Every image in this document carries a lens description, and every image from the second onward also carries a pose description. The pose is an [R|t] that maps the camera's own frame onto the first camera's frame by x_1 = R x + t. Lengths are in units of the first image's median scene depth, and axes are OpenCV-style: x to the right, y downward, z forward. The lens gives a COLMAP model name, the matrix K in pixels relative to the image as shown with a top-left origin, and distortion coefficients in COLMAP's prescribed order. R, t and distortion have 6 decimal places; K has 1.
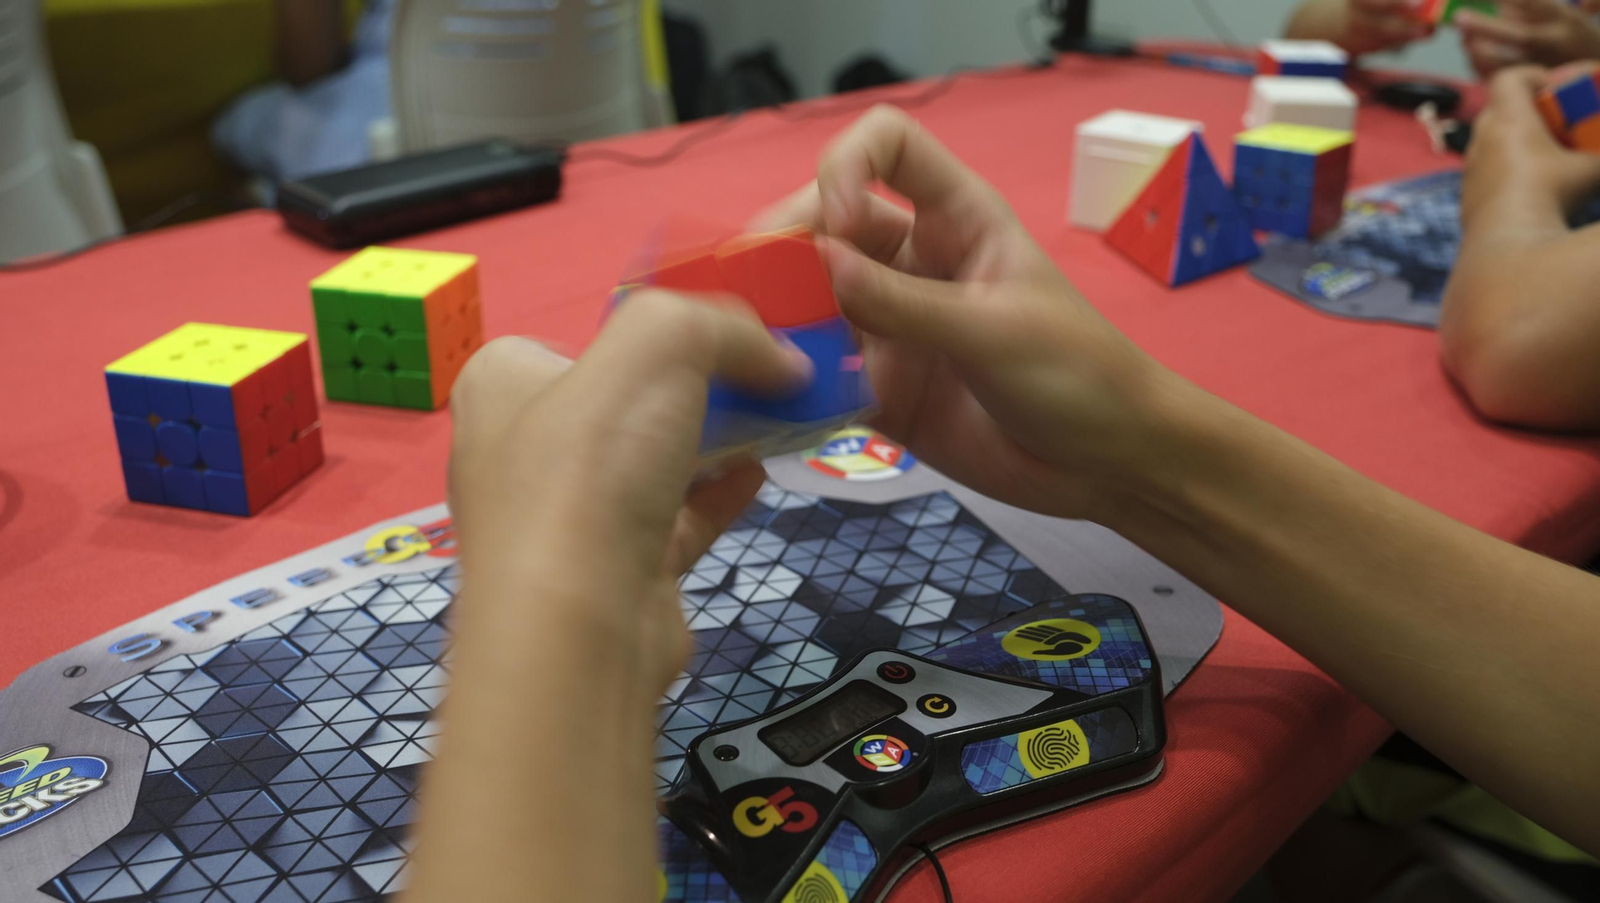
lens RADIAL K [[1477.5, 0, 795.5], [0, 1477.5, 450.8], [0, 0, 1]] dist [-0.008333, 0.000000]
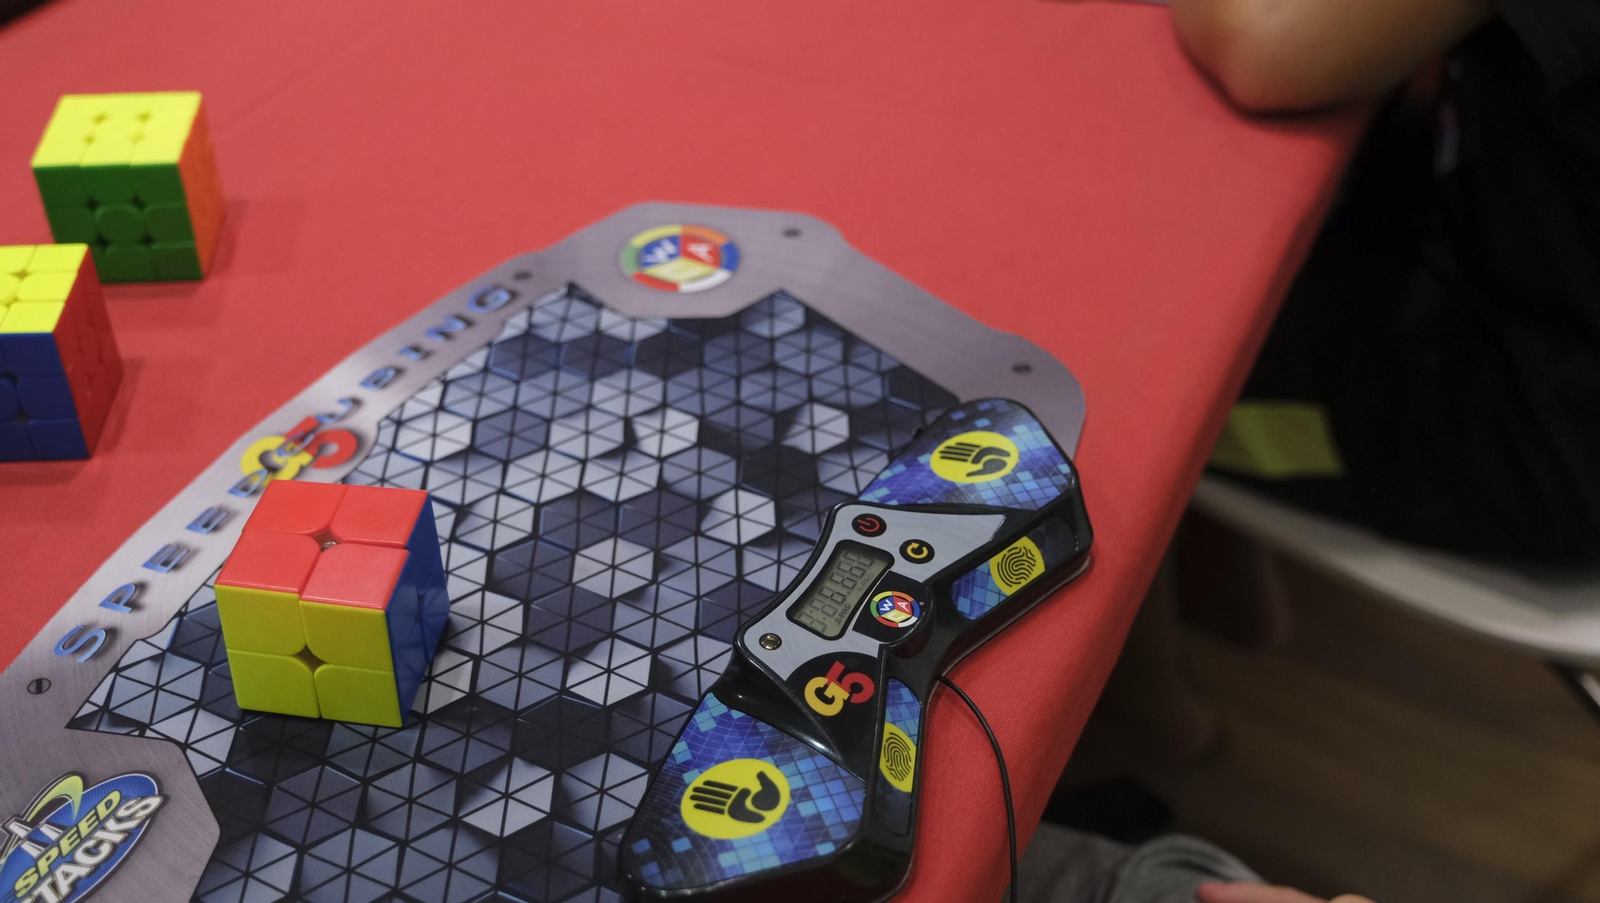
lens RADIAL K [[1707.0, 0, 799.7], [0, 1707.0, 451.8], [0, 0, 1]] dist [-0.008489, 0.000000]
pose [[0.943114, -0.197898, 0.267157, -0.297340], [0.123394, 0.954508, 0.271455, -0.244663], [-0.308724, -0.223048, 0.924629, -0.151810]]
